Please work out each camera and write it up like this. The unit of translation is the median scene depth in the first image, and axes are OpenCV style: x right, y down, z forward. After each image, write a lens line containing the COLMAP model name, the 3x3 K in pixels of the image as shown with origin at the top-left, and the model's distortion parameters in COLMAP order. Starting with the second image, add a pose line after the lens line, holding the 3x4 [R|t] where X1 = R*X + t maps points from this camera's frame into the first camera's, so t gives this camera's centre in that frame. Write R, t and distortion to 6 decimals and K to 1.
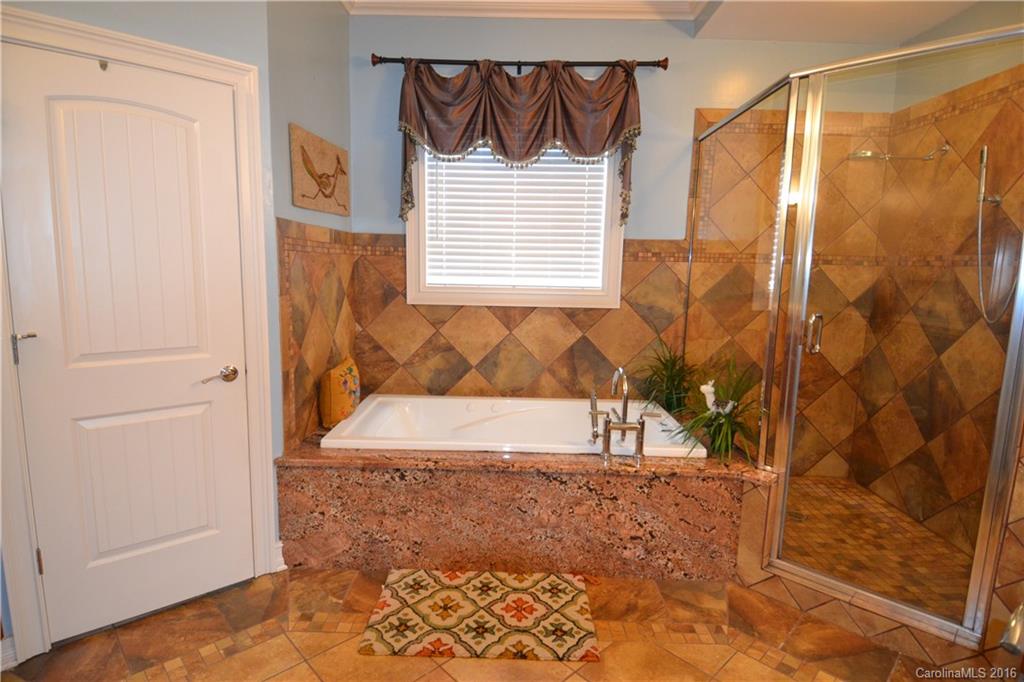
lens RADIAL K [[542.2, 0, 501.3], [0, 542.2, 341.0], [0, 0, 1]] dist [0.016155, -0.026095]
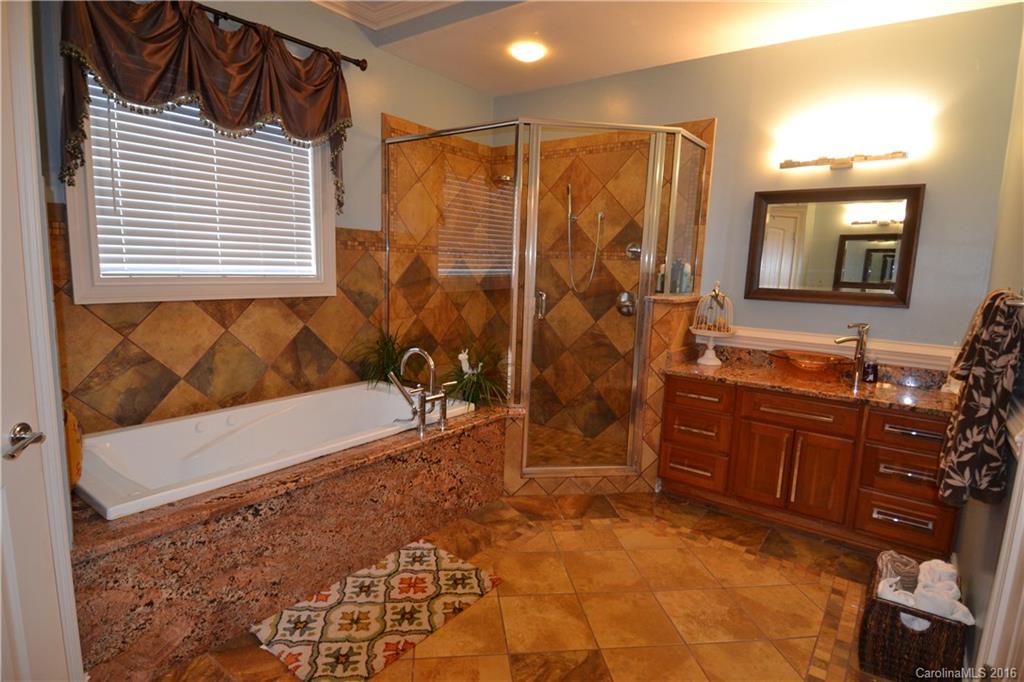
lens RADIAL K [[542.2, 0, 512.8], [0, 542.2, 341.1], [0, 0, 1]] dist [0.016155, -0.026095]
pose [[0.577425, -0.116332, 0.808114, -0.525532], [0.089118, 0.992863, 0.079249, -0.033658], [-0.811565, 0.026257, 0.583671, 0.174879]]
